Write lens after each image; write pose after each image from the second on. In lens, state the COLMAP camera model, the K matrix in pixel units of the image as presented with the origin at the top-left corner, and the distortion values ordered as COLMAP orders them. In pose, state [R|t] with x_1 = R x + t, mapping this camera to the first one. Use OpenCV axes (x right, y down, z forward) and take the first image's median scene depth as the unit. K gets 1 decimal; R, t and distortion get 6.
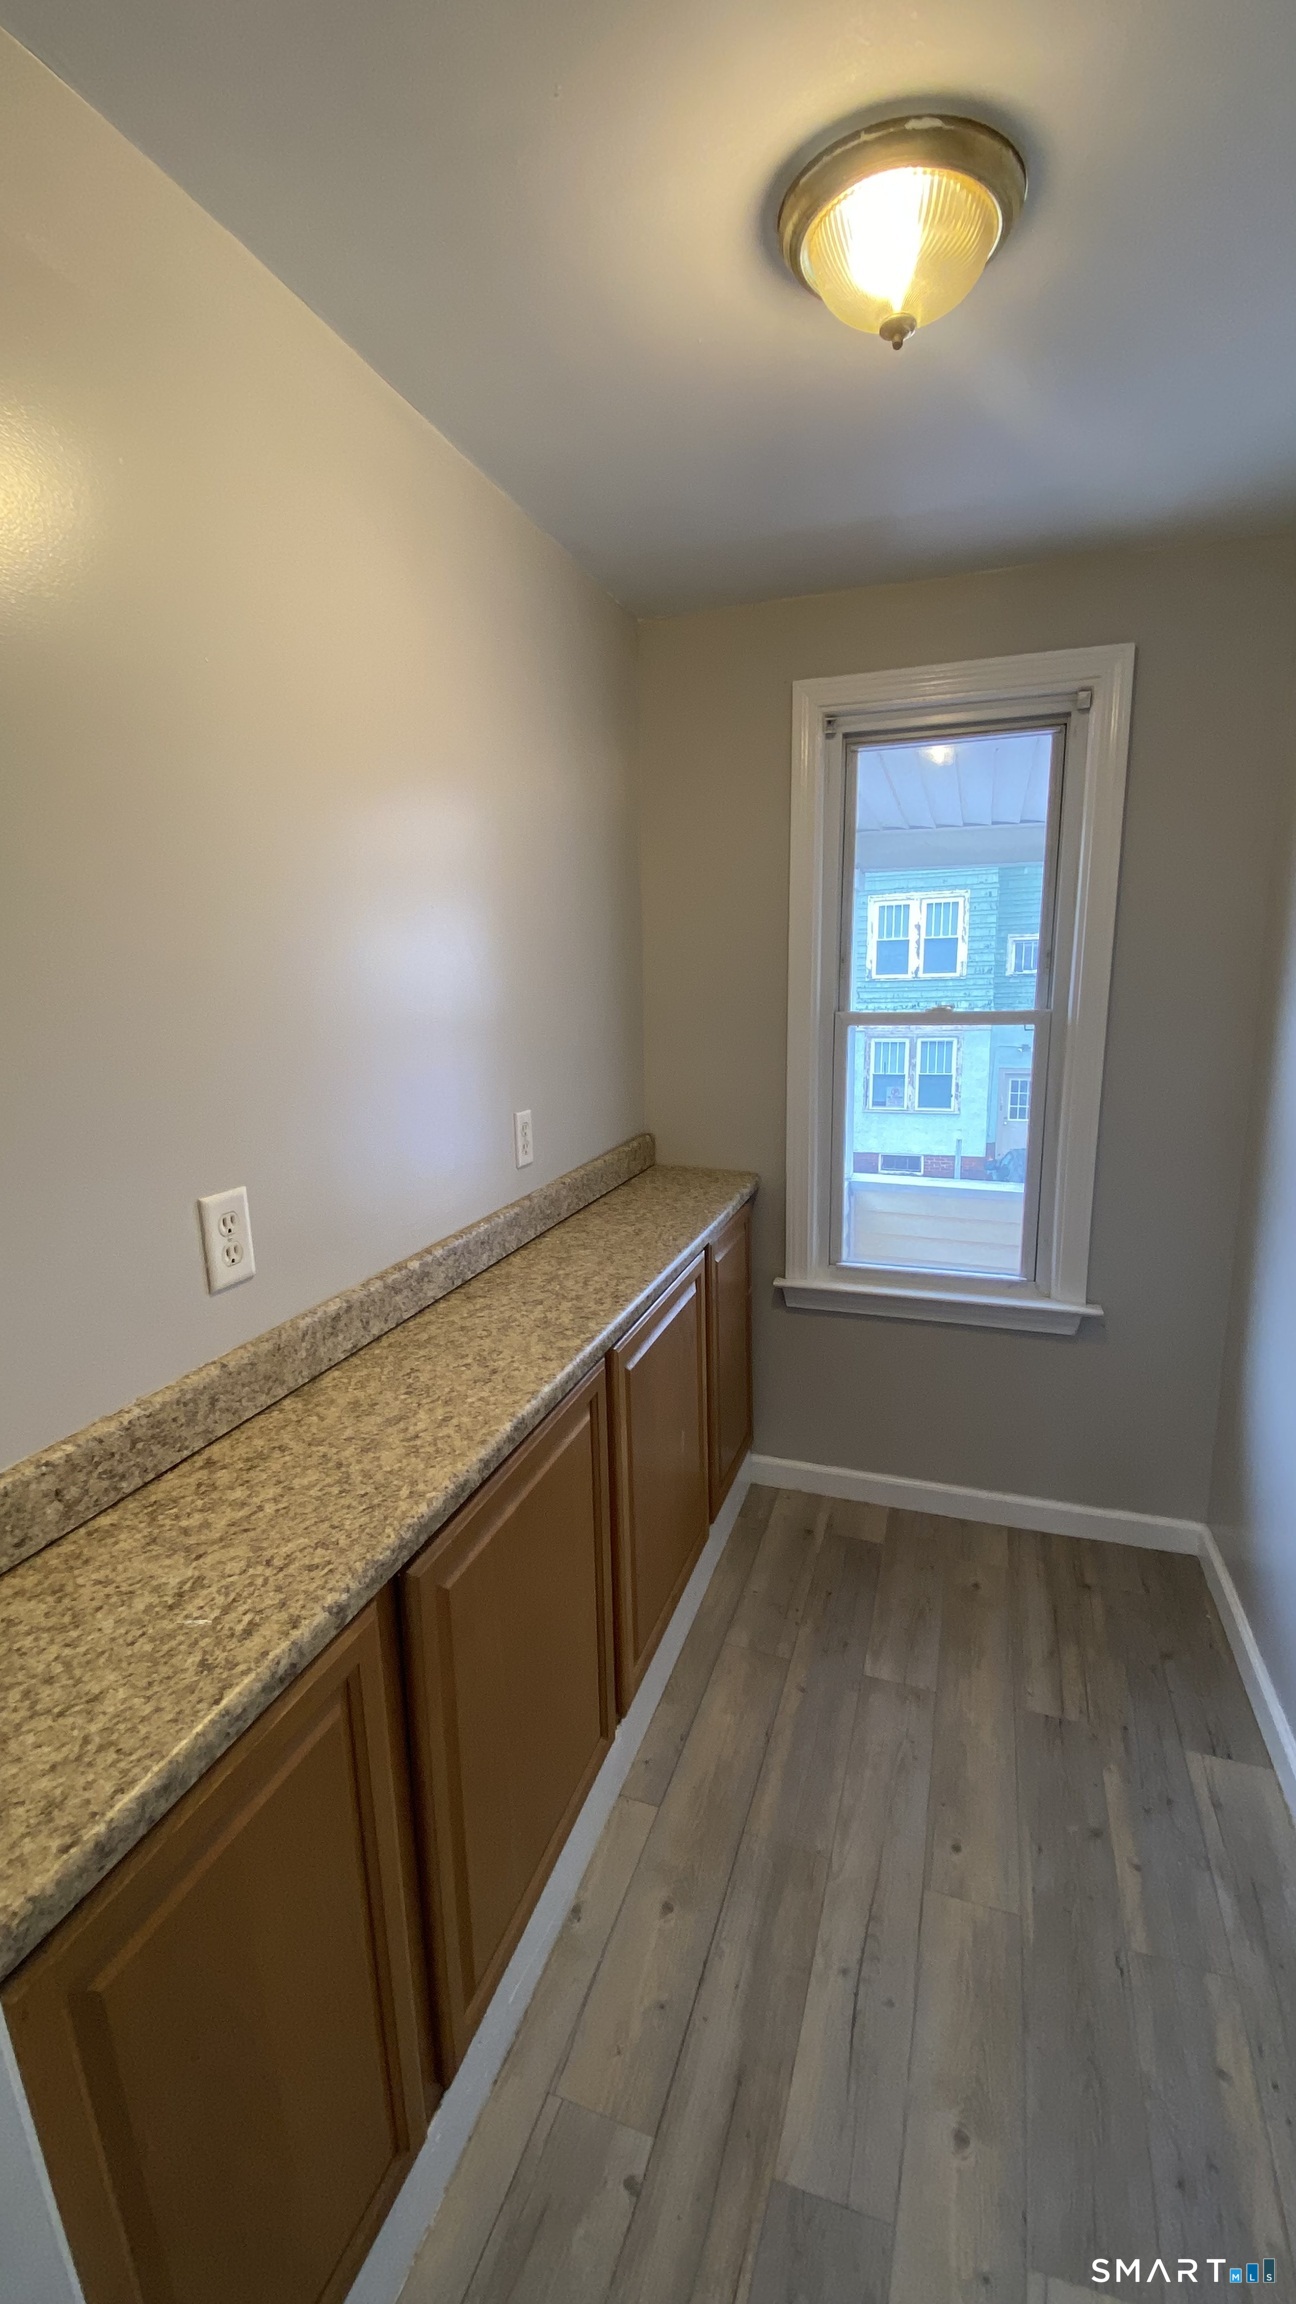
lens RADIAL K [[932.4, 0, 648.0], [0, 932.4, 1152.0], [0, 0, 1]] dist [0.030478, -0.027473]
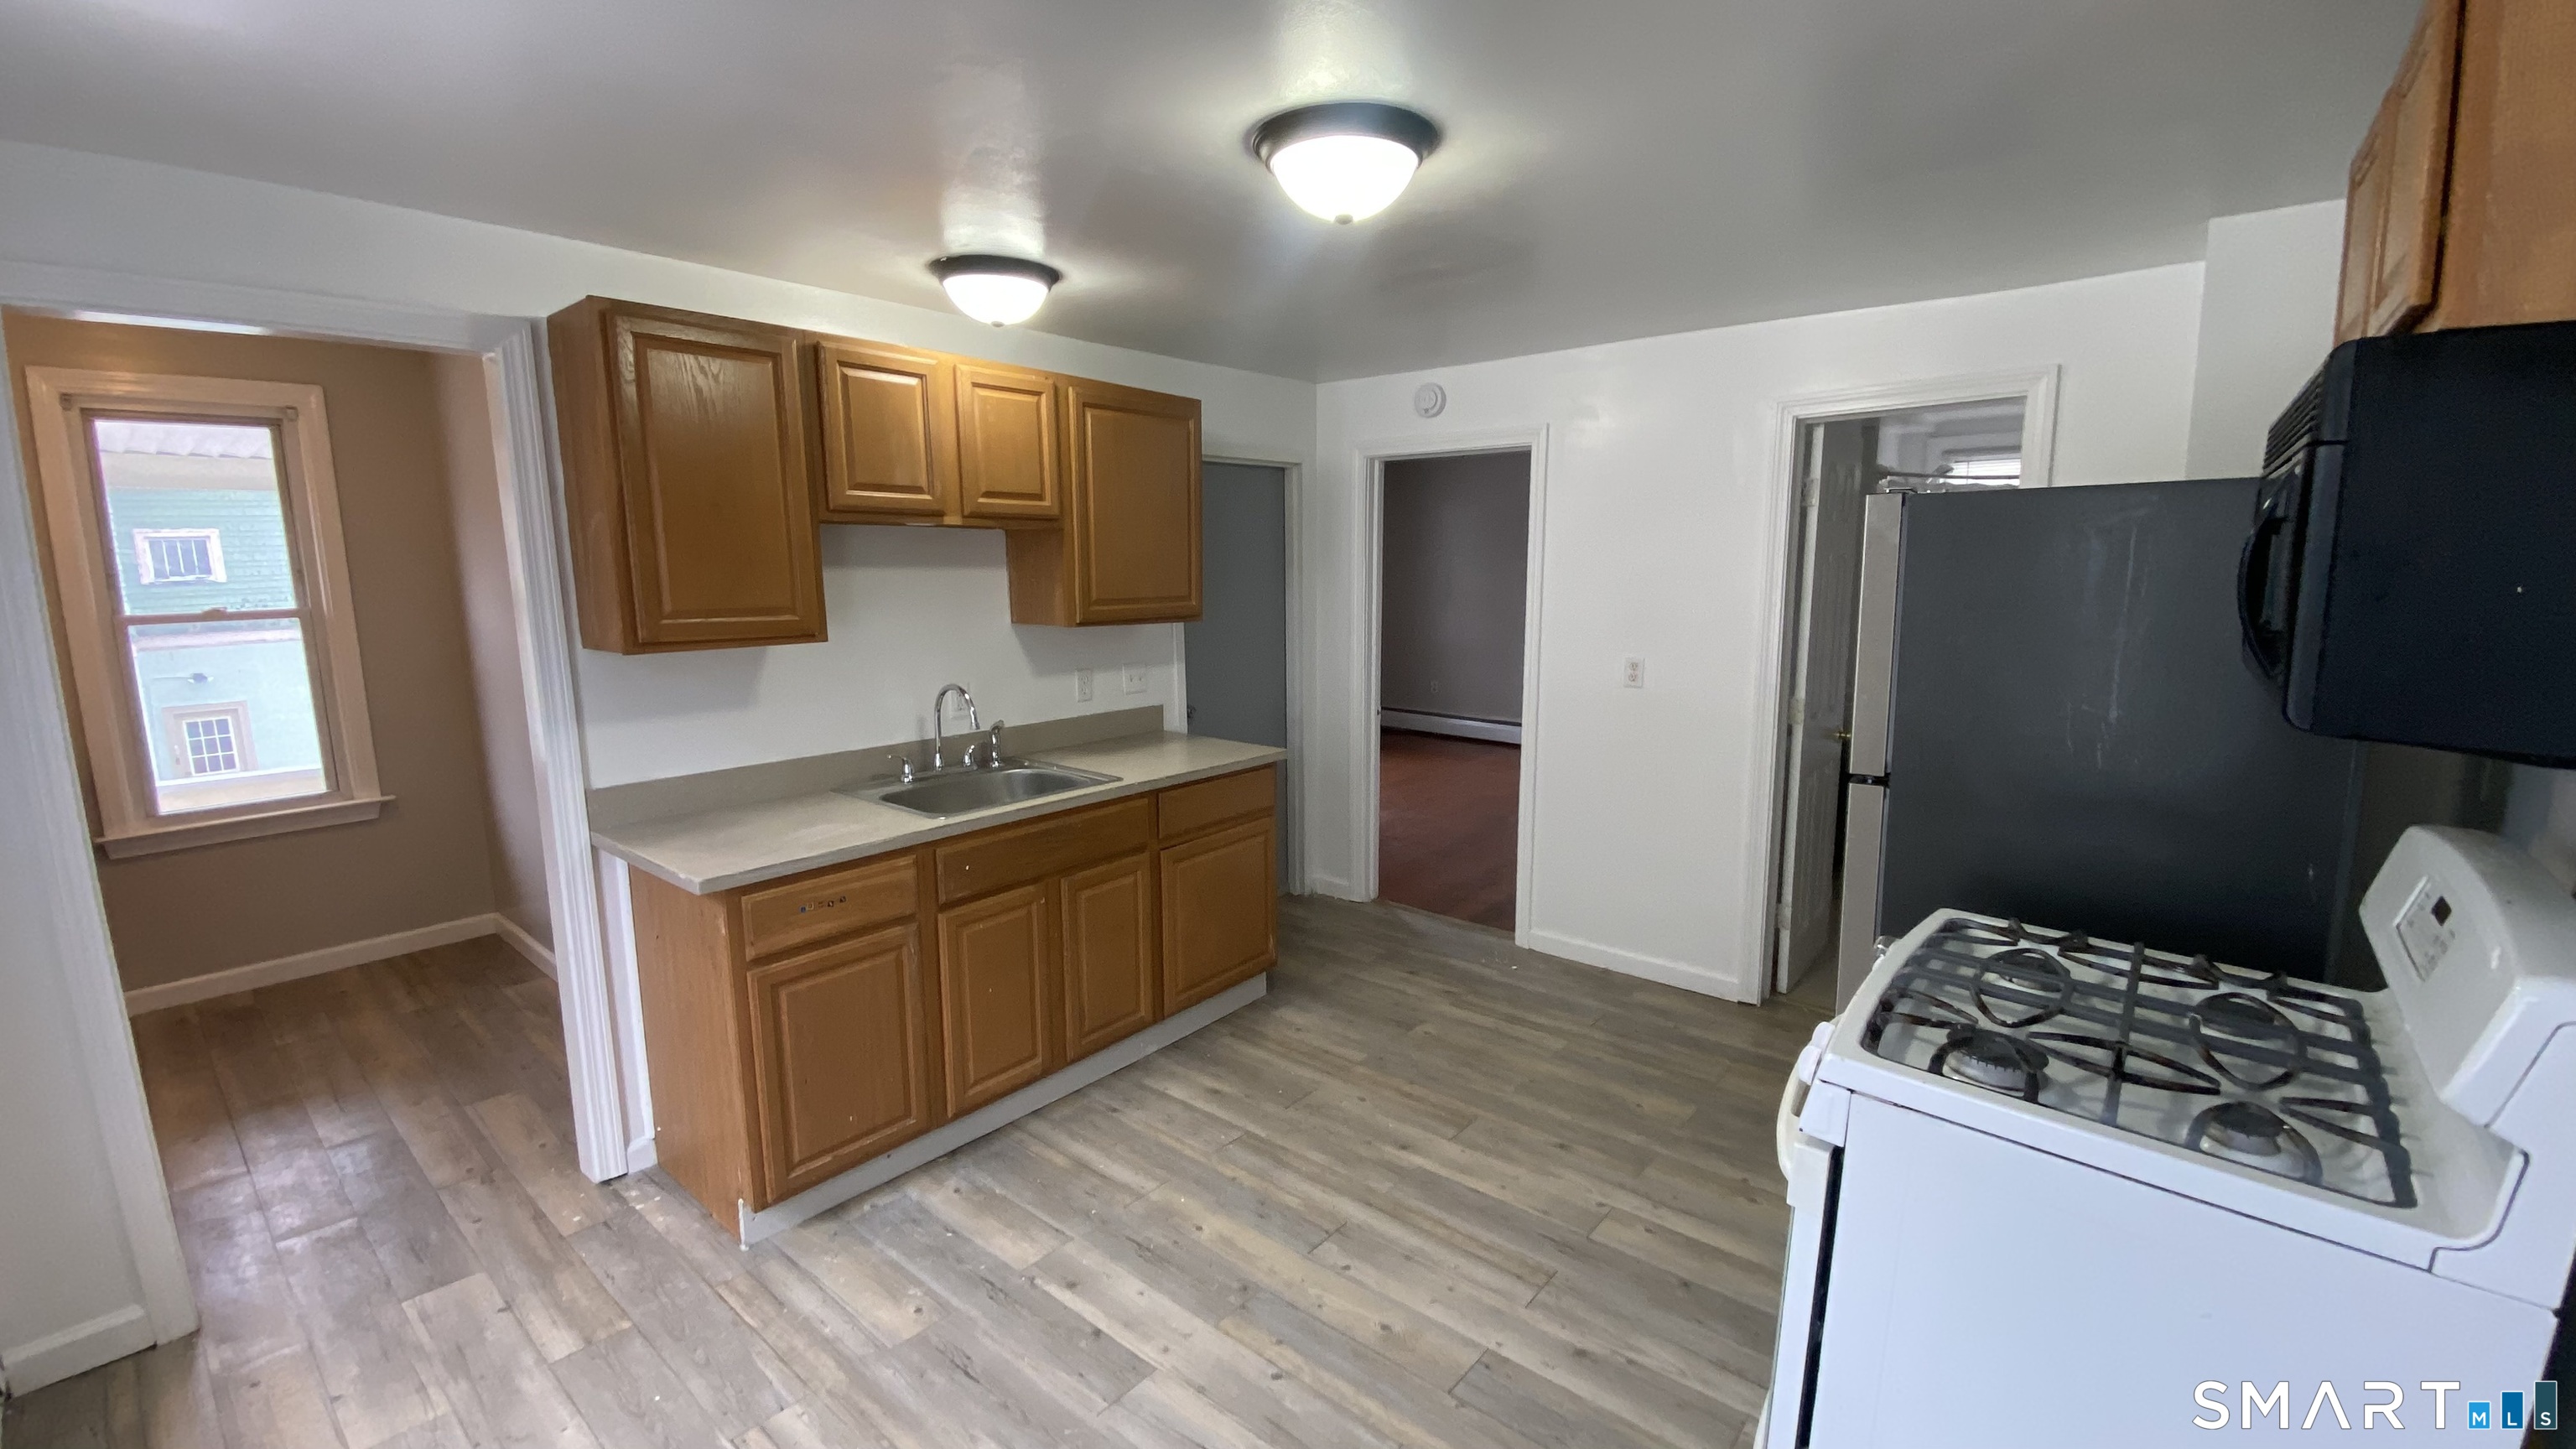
lens RADIAL K [[1042.5, 0, 1290.9], [0, 1042.5, 721.3], [0, 0, 1]] dist [0.030478, -0.027473]
pose [[0.356052, -0.134663, 0.924712, -0.569802], [0.181212, 0.980728, 0.073046, 0.184427], [-0.916727, 0.141561, 0.373593, -1.013435]]
